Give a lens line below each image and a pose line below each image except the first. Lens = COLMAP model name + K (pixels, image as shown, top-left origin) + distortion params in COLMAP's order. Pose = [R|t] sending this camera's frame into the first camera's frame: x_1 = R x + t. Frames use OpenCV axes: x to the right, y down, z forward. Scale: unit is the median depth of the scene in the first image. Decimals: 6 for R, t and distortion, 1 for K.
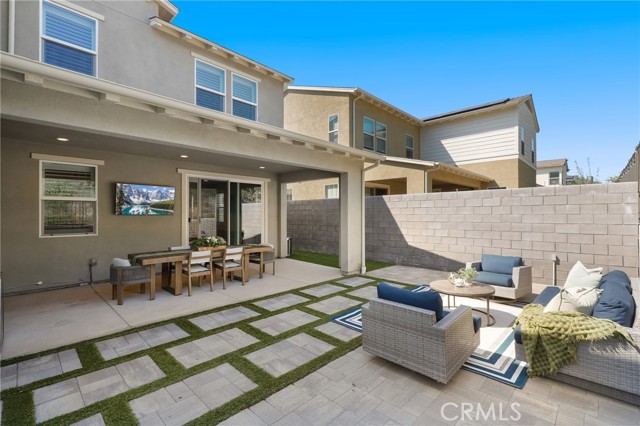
lens RADIAL K [[289.6, 0, 320.6], [0, 289.6, 206.5], [0, 0, 1]] dist [-0.000157, -0.000053]
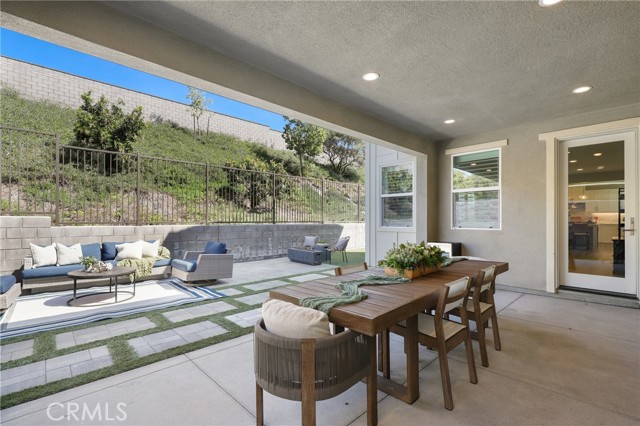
lens RADIAL K [[295.0, 0, 319.4], [0, 295.0, 225.6], [0, 0, 1]] dist [-0.000076, 0.000105]
pose [[-0.999499, -0.003860, 0.031400, -1.076301], [-0.003929, 0.999990, -0.002155, 0.122254], [-0.031391, -0.002278, -0.999505, 1.837712]]
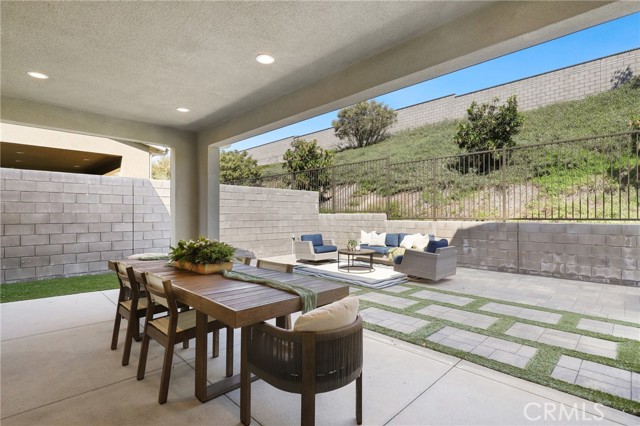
lens RADIAL K [[315.3, 0, 319.9], [0, 315.3, 212.1], [0, 0, 1]] dist [-0.016736, -0.000393]
pose [[0.016370, 0.013536, 0.999774, -1.466916], [-0.023425, 0.999639, -0.013151, 0.116536], [-0.999592, -0.023204, 0.016682, 1.418551]]
